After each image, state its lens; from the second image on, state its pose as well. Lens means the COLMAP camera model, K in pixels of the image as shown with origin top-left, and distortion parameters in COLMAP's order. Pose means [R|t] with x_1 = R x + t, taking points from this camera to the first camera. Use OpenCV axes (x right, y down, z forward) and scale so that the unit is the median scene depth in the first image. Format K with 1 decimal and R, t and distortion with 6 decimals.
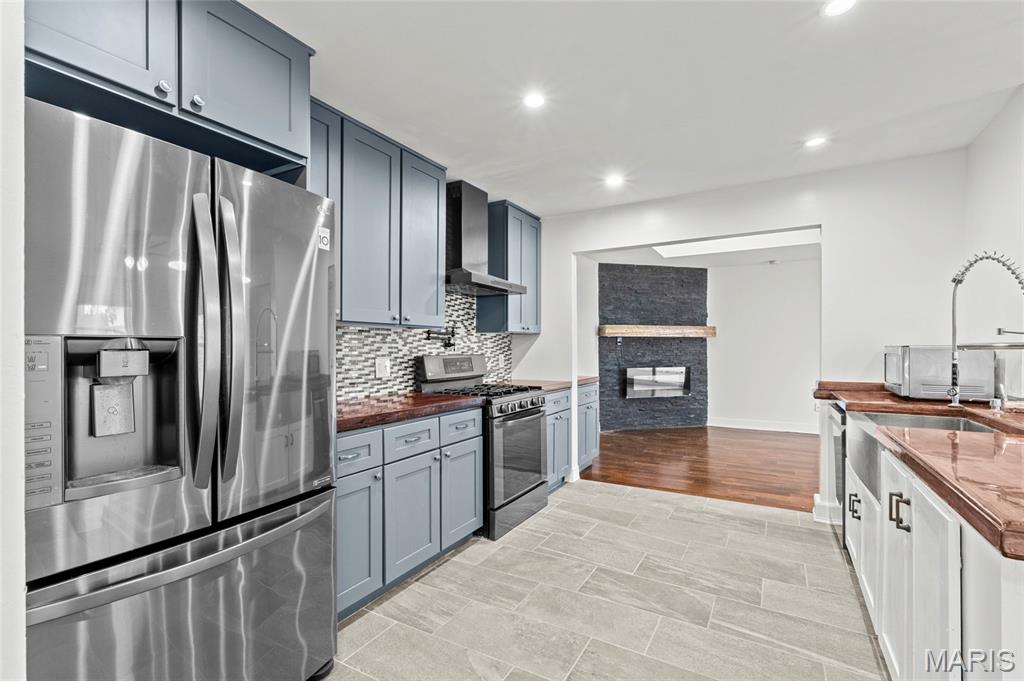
lens RADIAL K [[457.2, 0, 518.2], [0, 457.2, 347.2], [0, 0, 1]] dist [0.014381, 0.000293]
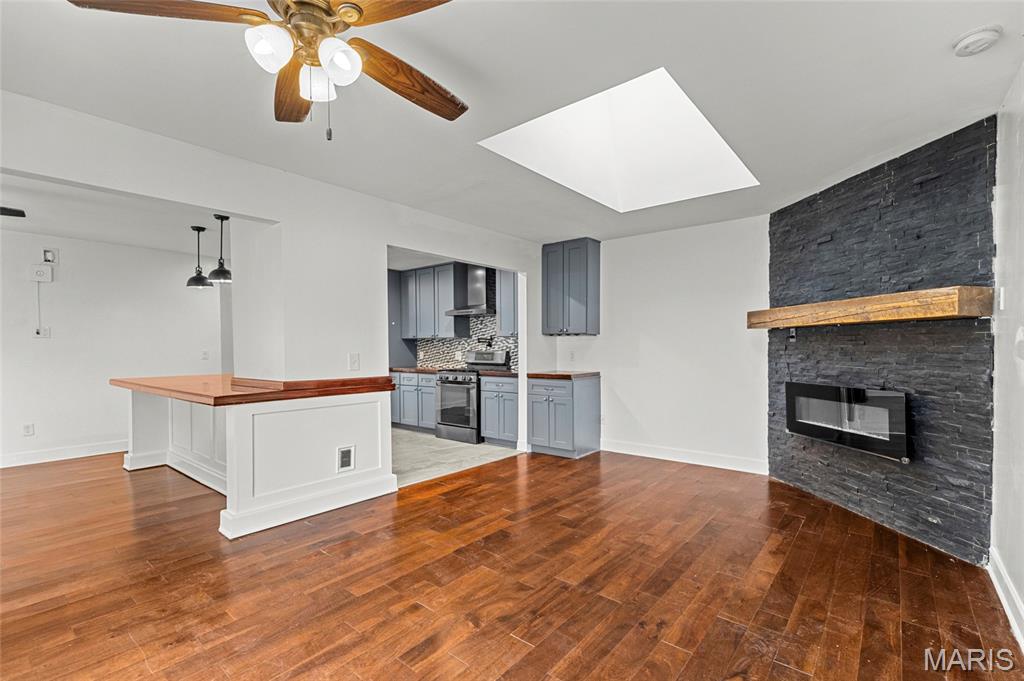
lens RADIAL K [[461.4, 0, 513.5], [0, 461.4, 354.3], [0, 0, 1]] dist [0.000338, -0.000052]
pose [[-0.172614, 0.017944, -0.984826, 1.522769], [0.005635, 0.999836, 0.017230, -0.000546], [0.984973, -0.002575, -0.172687, 1.317392]]
